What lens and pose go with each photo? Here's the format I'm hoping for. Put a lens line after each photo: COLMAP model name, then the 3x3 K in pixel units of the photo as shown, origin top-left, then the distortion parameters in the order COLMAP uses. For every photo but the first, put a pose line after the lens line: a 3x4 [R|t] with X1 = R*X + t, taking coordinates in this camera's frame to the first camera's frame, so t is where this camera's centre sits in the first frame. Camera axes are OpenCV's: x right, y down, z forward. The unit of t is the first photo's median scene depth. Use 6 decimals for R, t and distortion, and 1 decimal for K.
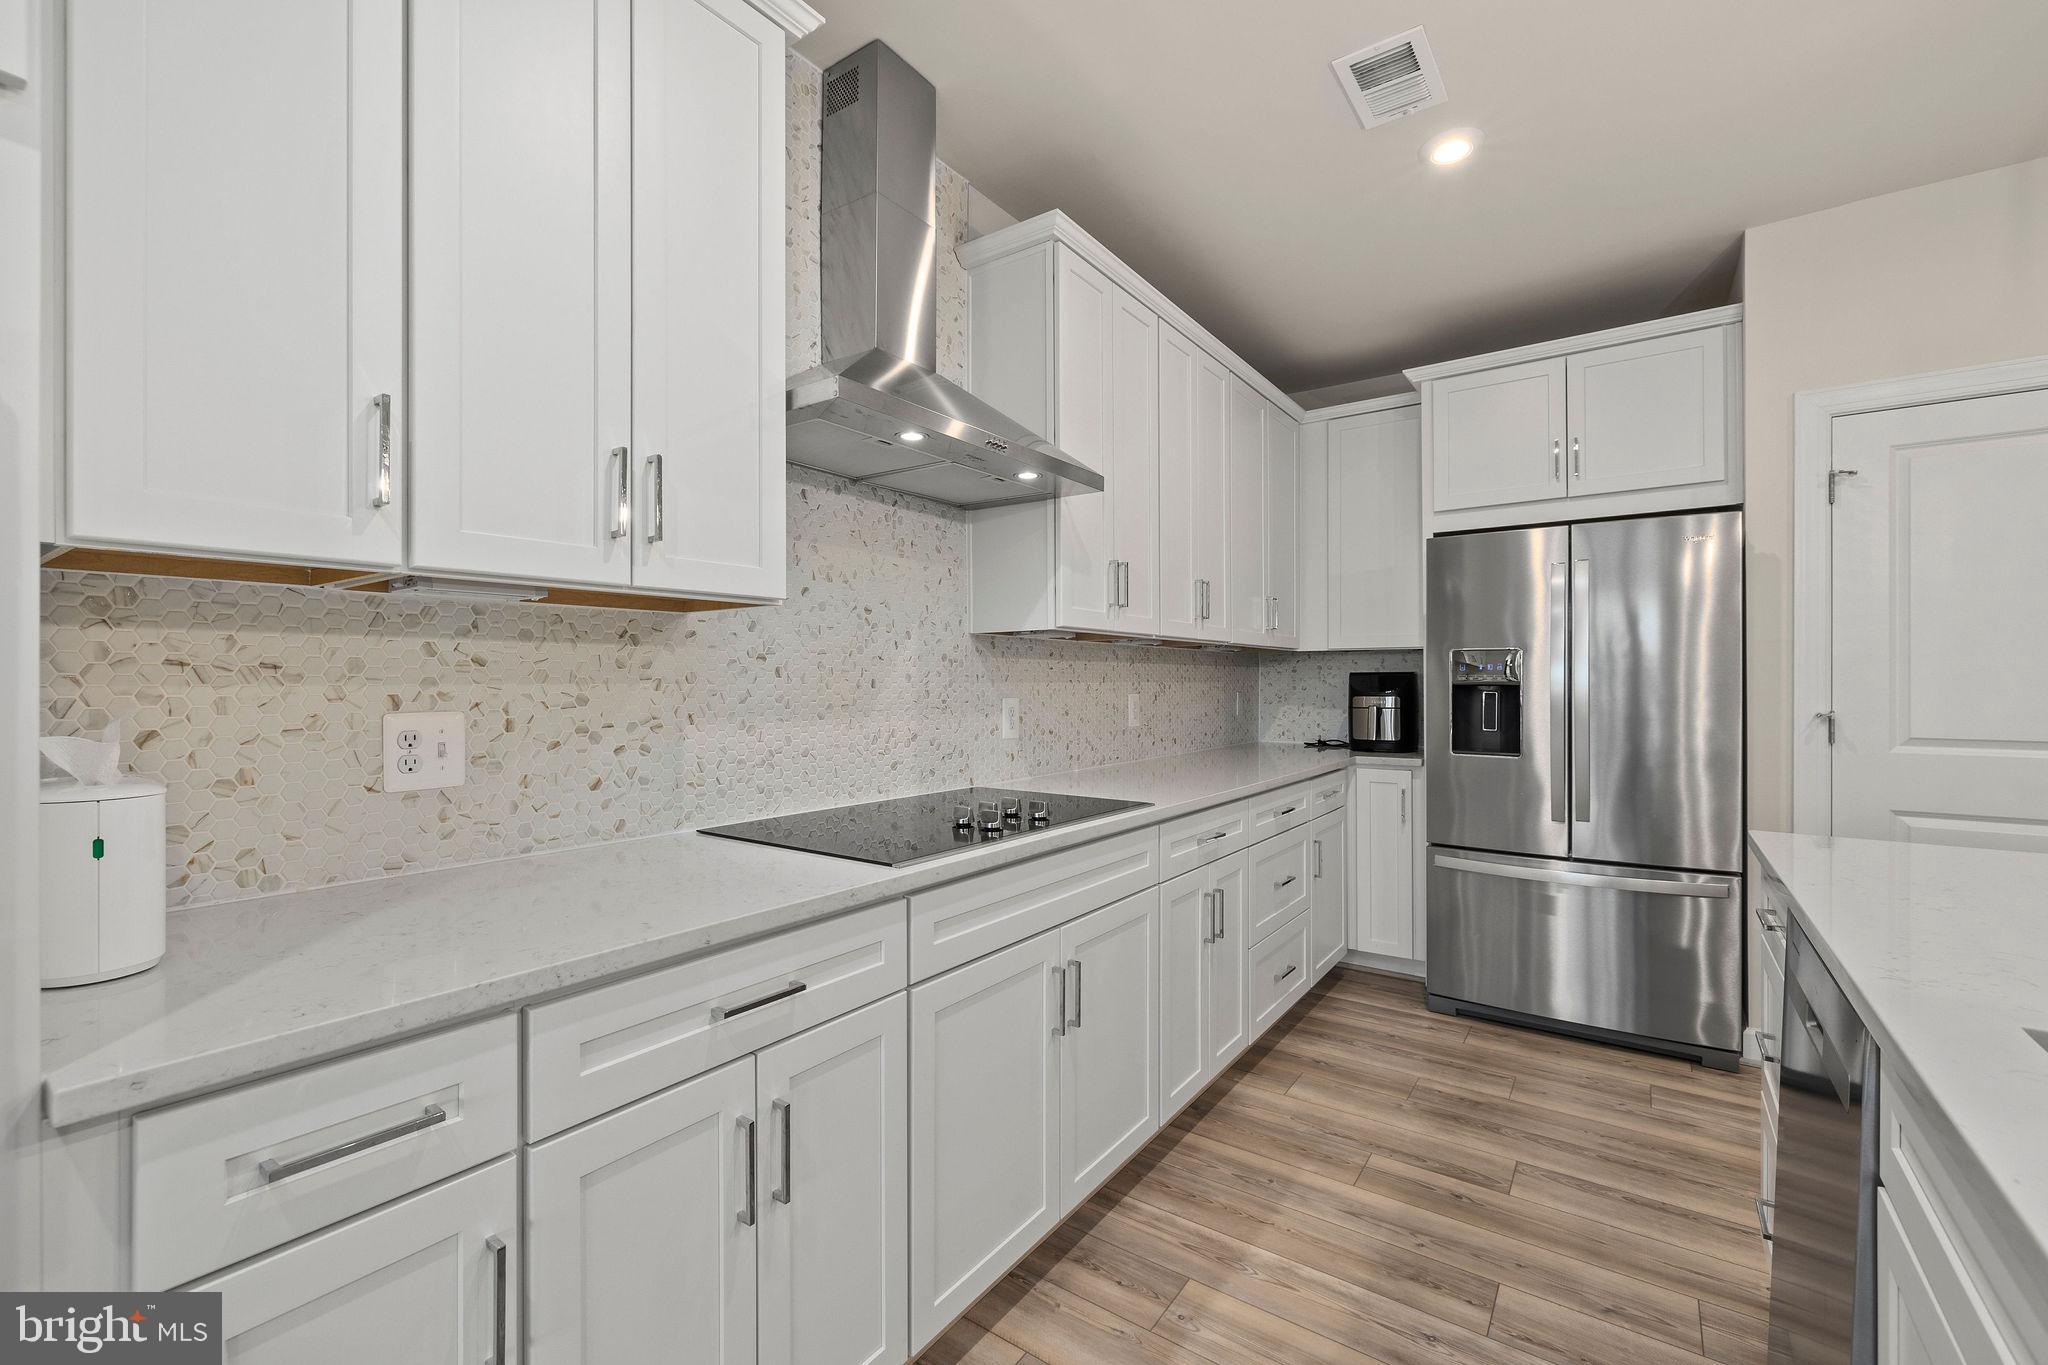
lens RADIAL K [[861.1, 0, 1013.4], [0, 861.1, 682.7], [0, 0, 1]] dist [-0.002770, 0.001000]
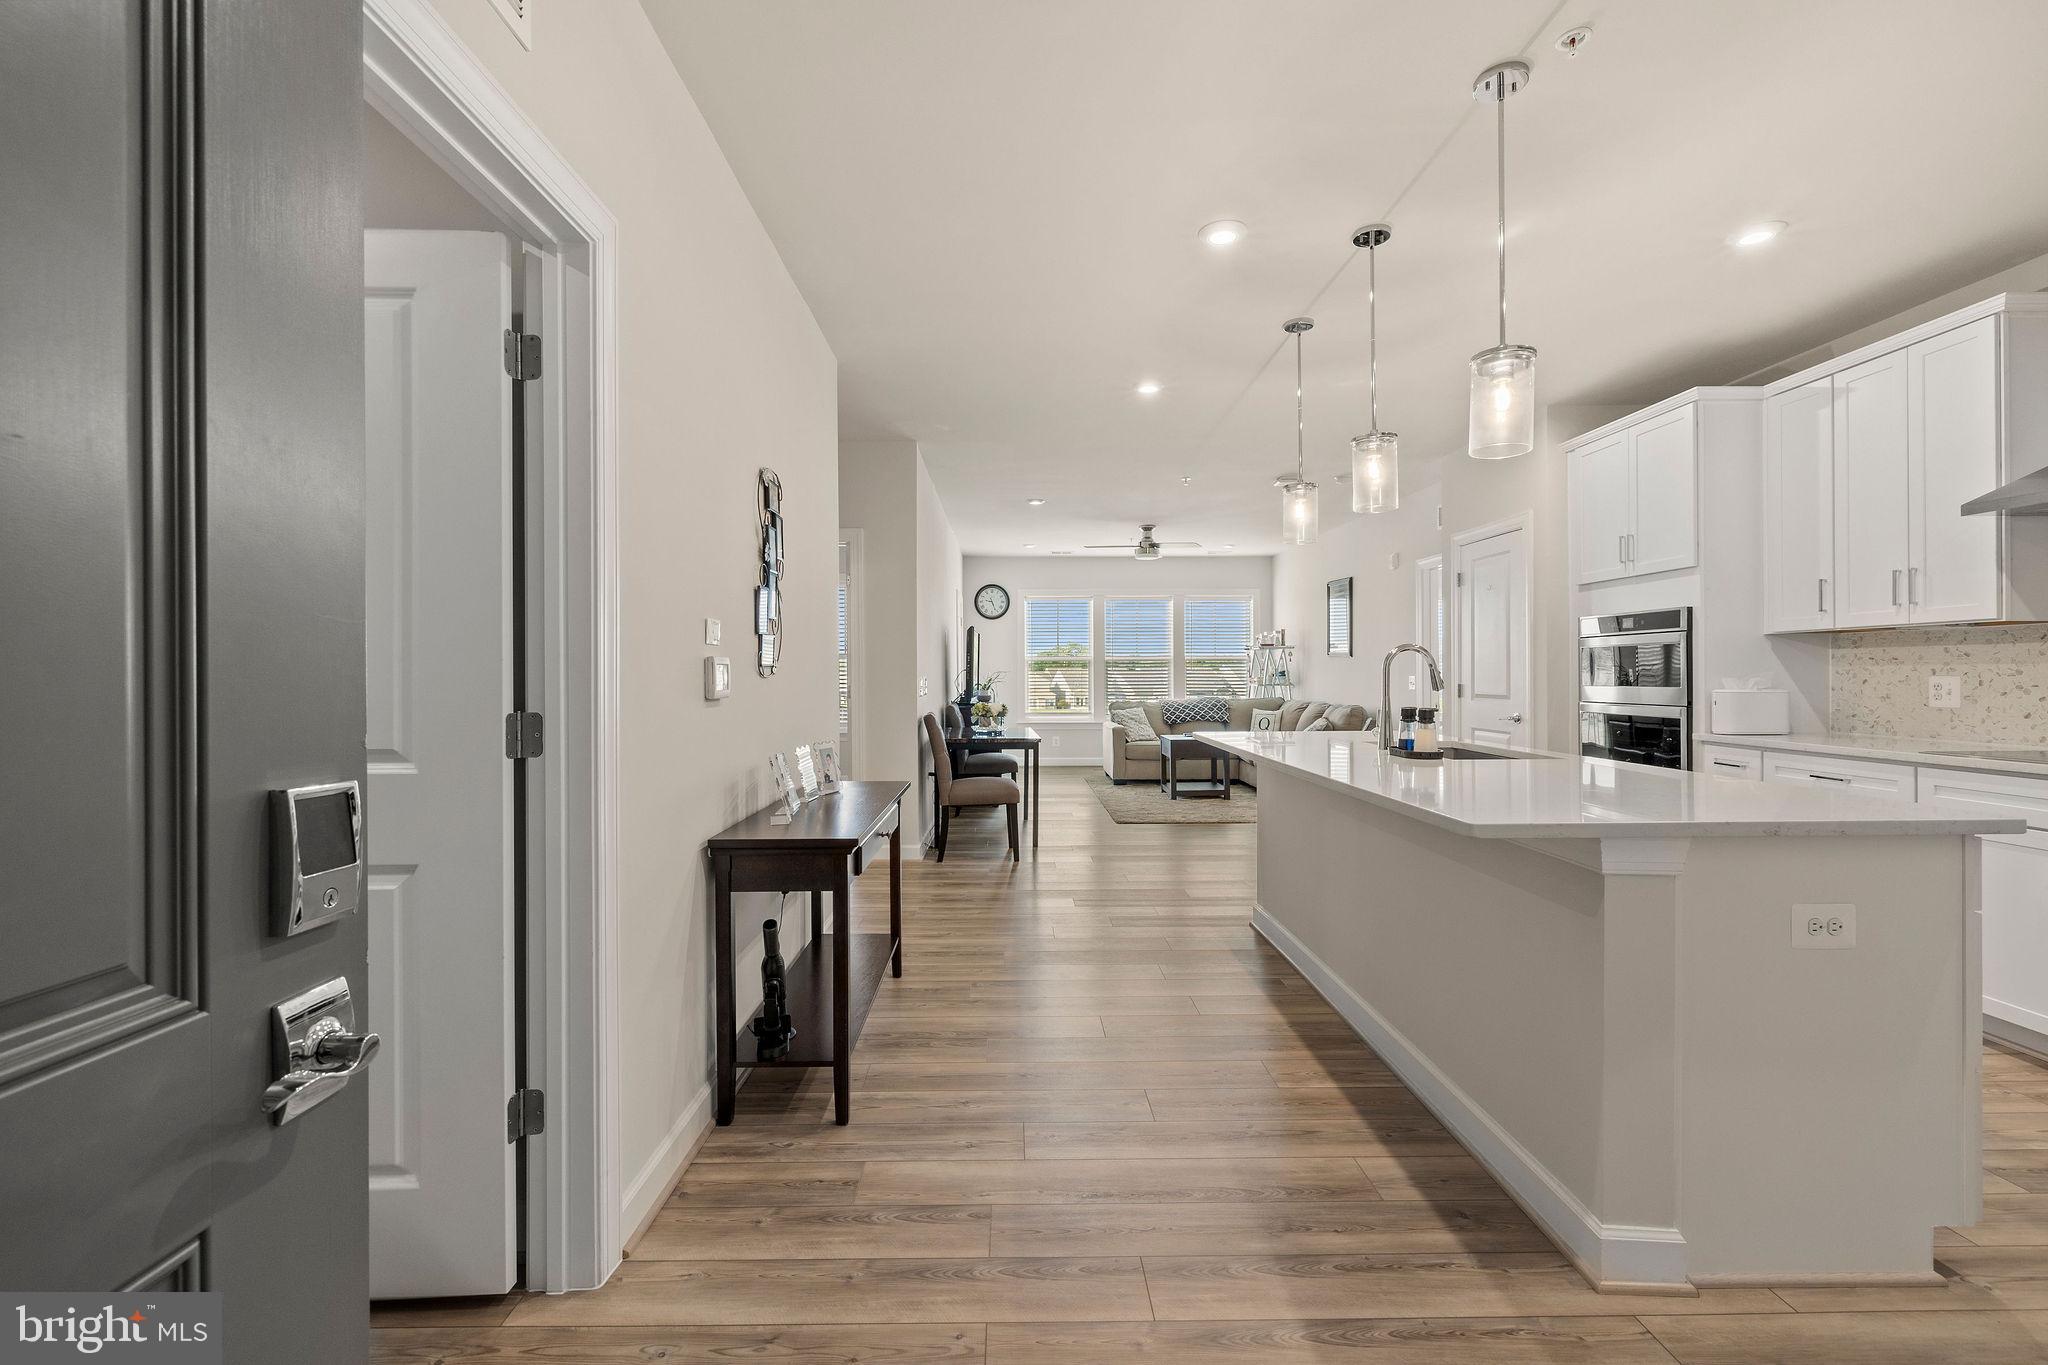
lens RADIAL K [[861.1, 0, 1021.0], [0, 861.1, 677.4], [0, 0, 1]] dist [-0.002770, 0.001000]
pose [[-0.803088, 0.004469, -0.595843, 1.744566], [0.001998, 0.999986, 0.004808, 0.012727], [0.595857, 0.002671, -0.803086, 0.845765]]
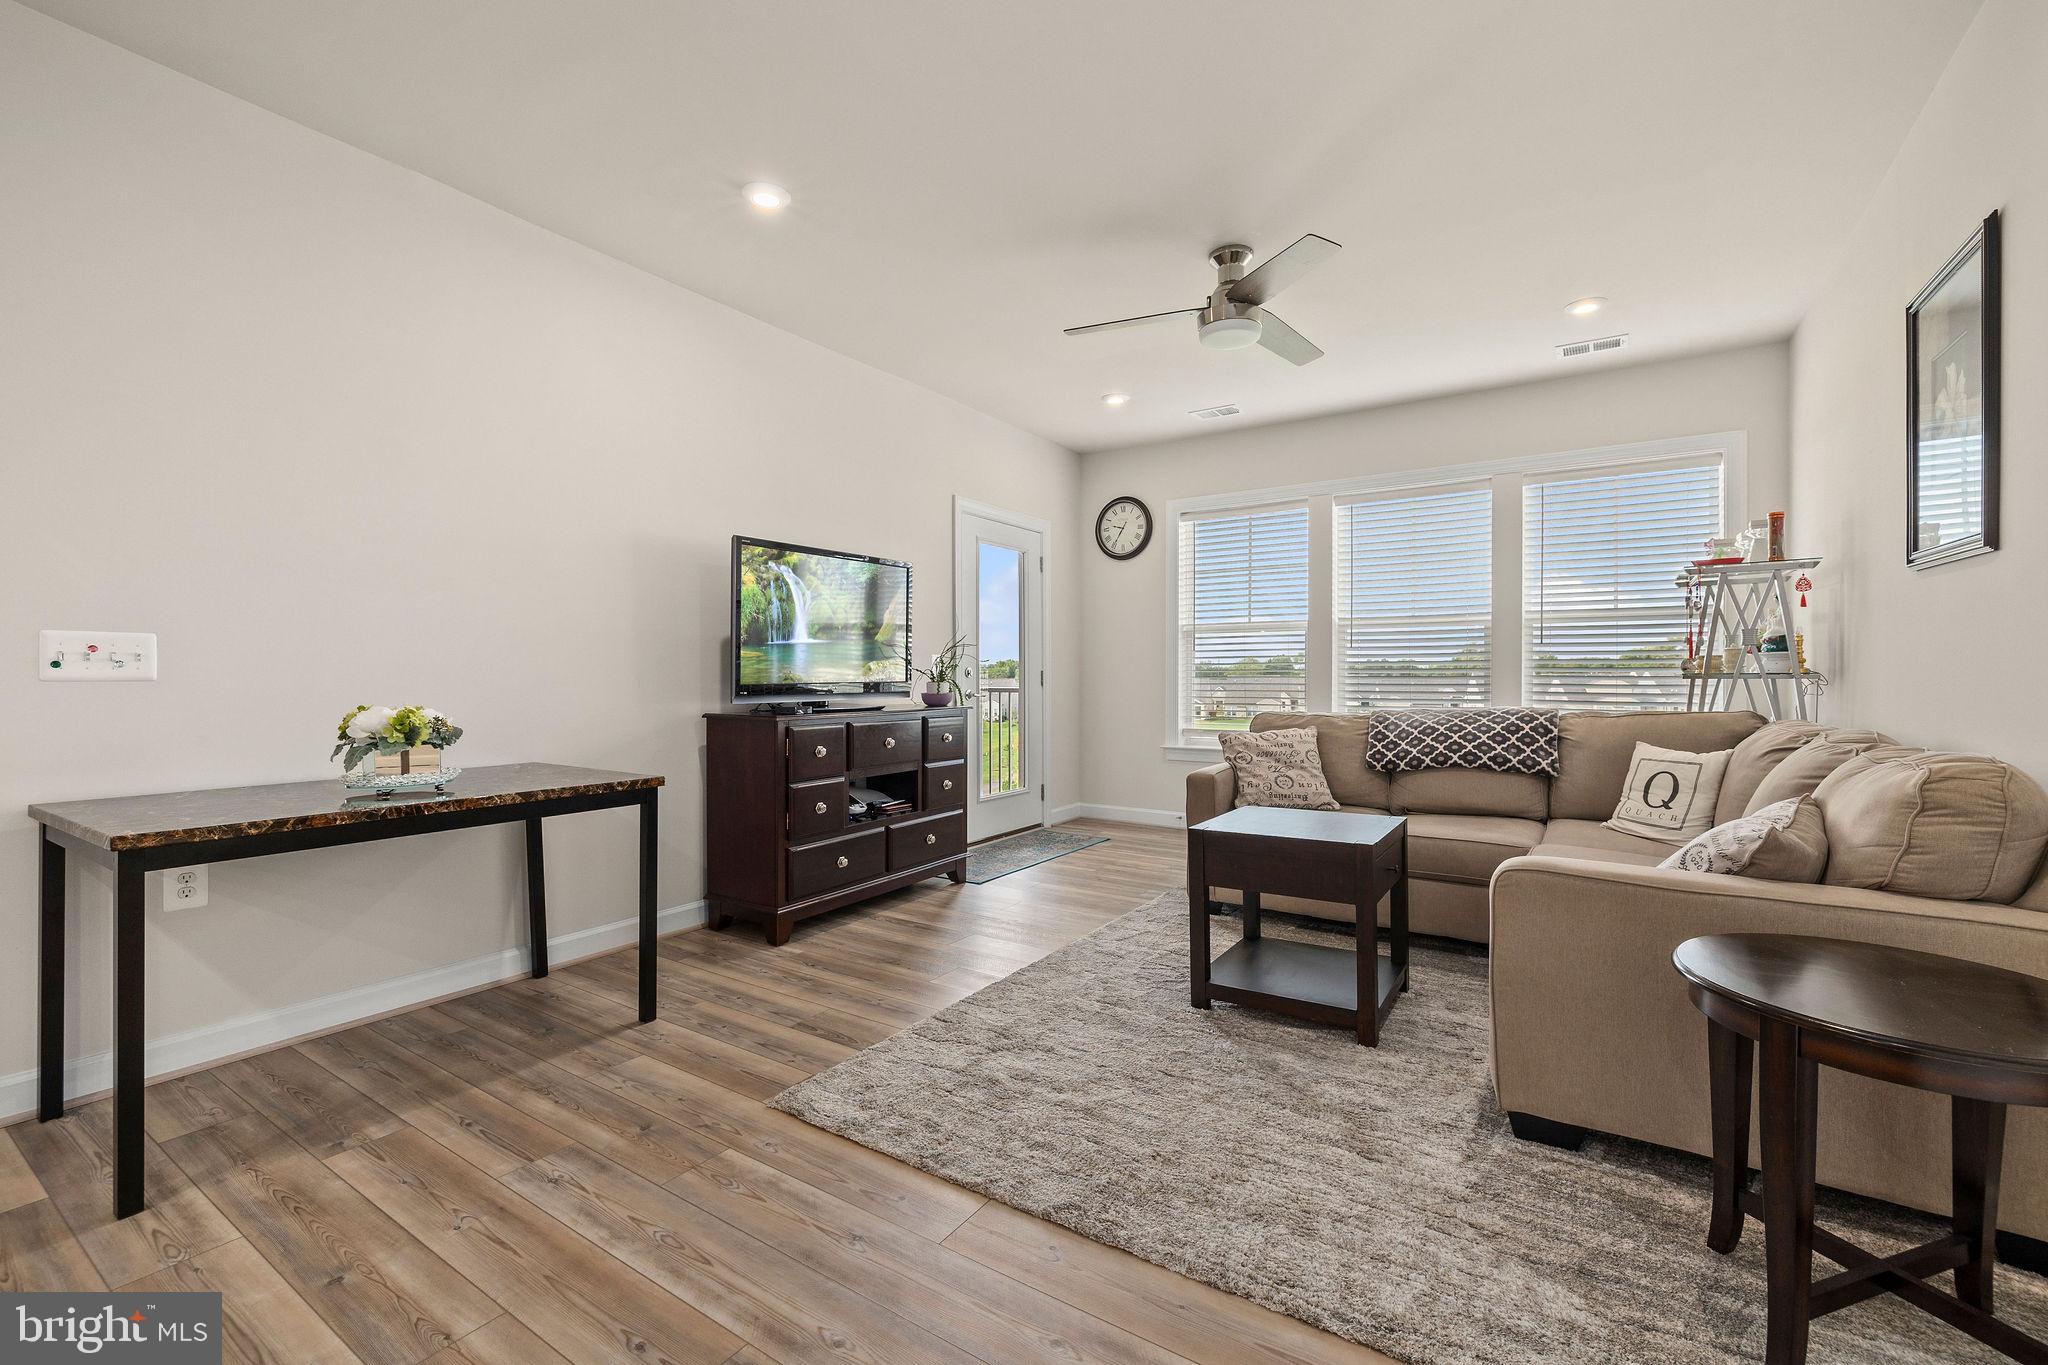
lens RADIAL K [[861.1, 0, 1026.6], [0, 861.1, 687.5], [0, 0, 1]] dist [-0.002770, 0.001000]
pose [[-0.998662, 0.000298, -0.051704, -0.546946], [-0.000366, 0.999918, 0.012826, 0.075325], [0.051704, 0.012828, -0.998580, -0.442478]]
